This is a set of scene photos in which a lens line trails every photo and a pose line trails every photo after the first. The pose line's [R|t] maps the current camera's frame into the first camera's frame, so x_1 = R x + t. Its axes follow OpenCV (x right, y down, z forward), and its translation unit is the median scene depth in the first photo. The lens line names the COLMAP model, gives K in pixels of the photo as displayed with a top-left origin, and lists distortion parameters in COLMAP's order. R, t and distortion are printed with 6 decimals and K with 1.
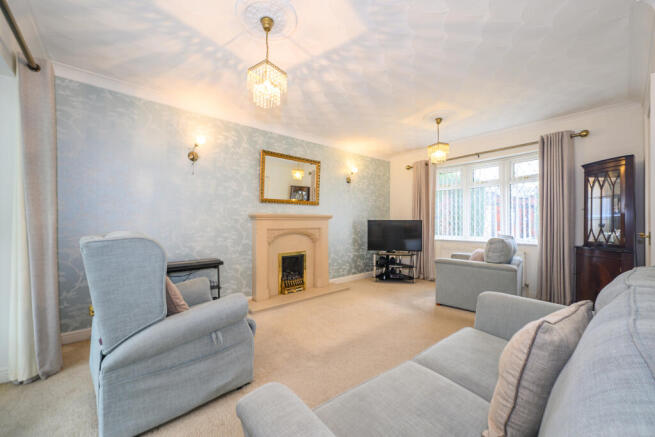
lens RADIAL K [[255.4, 0, 330.0], [0, 255.4, 220.8], [0, 0, 1]] dist [0.003538, 0.000071]
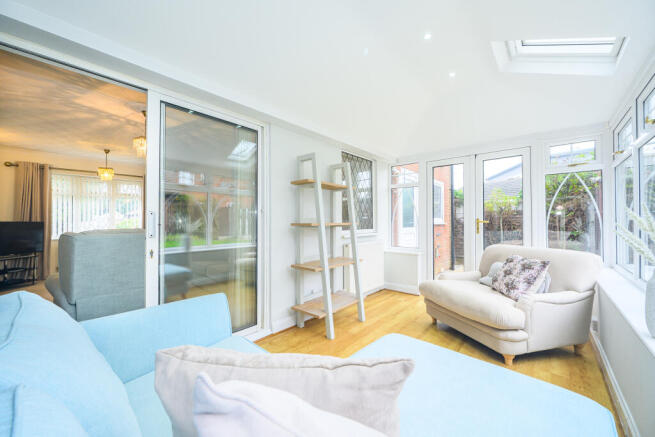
lens RADIAL K [[255.4, 0, 328.1], [0, 255.4, 218.3], [0, 0, 1]] dist [0.003538, 0.000071]
pose [[-0.151317, 0.013212, 0.988397, -0.974018], [-0.003232, 0.999899, -0.013861, -0.007928], [-0.988480, -0.005292, -0.151259, 0.006010]]
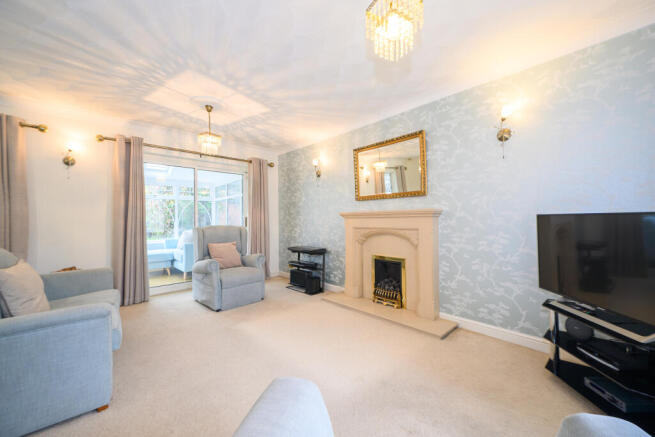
lens RADIAL K [[255.4, 0, 330.2], [0, 255.4, 218.7], [0, 0, 1]] dist [0.003538, 0.000071]
pose [[0.022875, 0.002284, -0.999736, 0.679903], [0.013556, 0.999905, 0.002594, -0.004455], [0.999646, -0.013612, 0.022842, 0.792919]]
